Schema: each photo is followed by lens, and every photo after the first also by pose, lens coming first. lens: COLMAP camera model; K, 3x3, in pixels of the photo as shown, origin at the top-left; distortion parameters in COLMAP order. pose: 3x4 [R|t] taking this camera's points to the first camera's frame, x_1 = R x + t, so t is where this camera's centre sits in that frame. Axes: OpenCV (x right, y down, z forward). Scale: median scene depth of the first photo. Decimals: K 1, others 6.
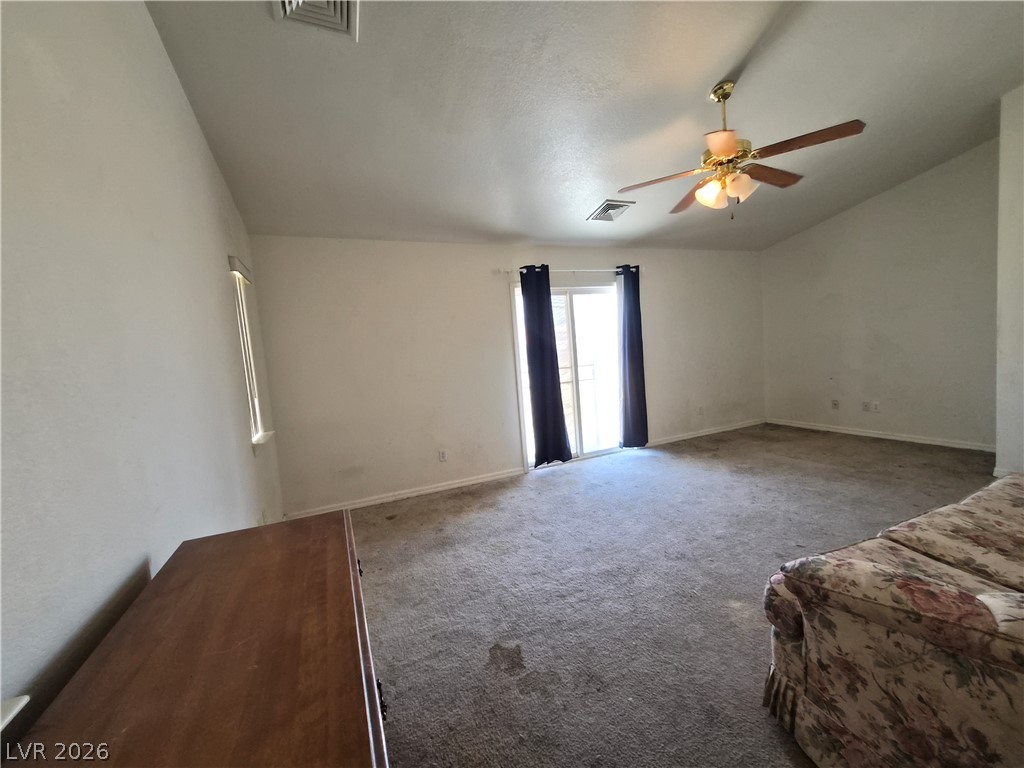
lens RADIAL K [[400.9, 0, 500.8], [0, 400.9, 387.9], [0, 0, 1]] dist [0.002282, -0.000661]
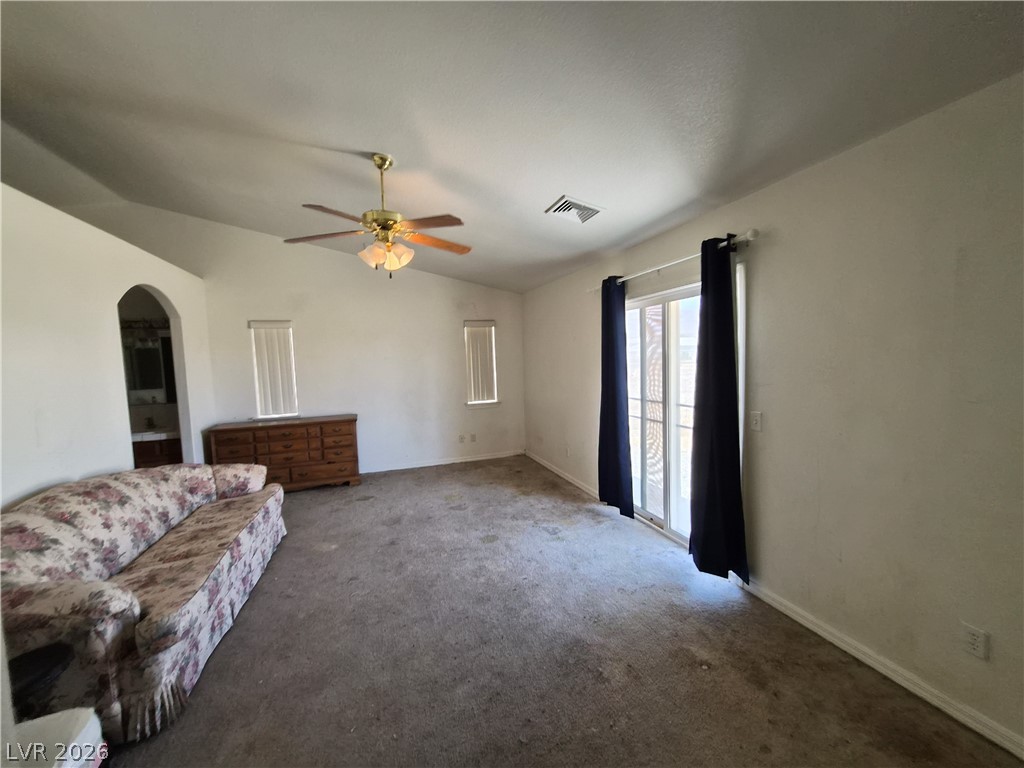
lens RADIAL K [[399.4, 0, 504.2], [0, 399.4, 385.0], [0, 0, 1]] dist [0.006665, -0.002692]
pose [[-0.070915, 0.154168, -0.985496, 0.971579], [-0.043519, 0.986565, 0.157467, -0.200387], [0.996533, 0.054055, -0.063253, 0.827194]]
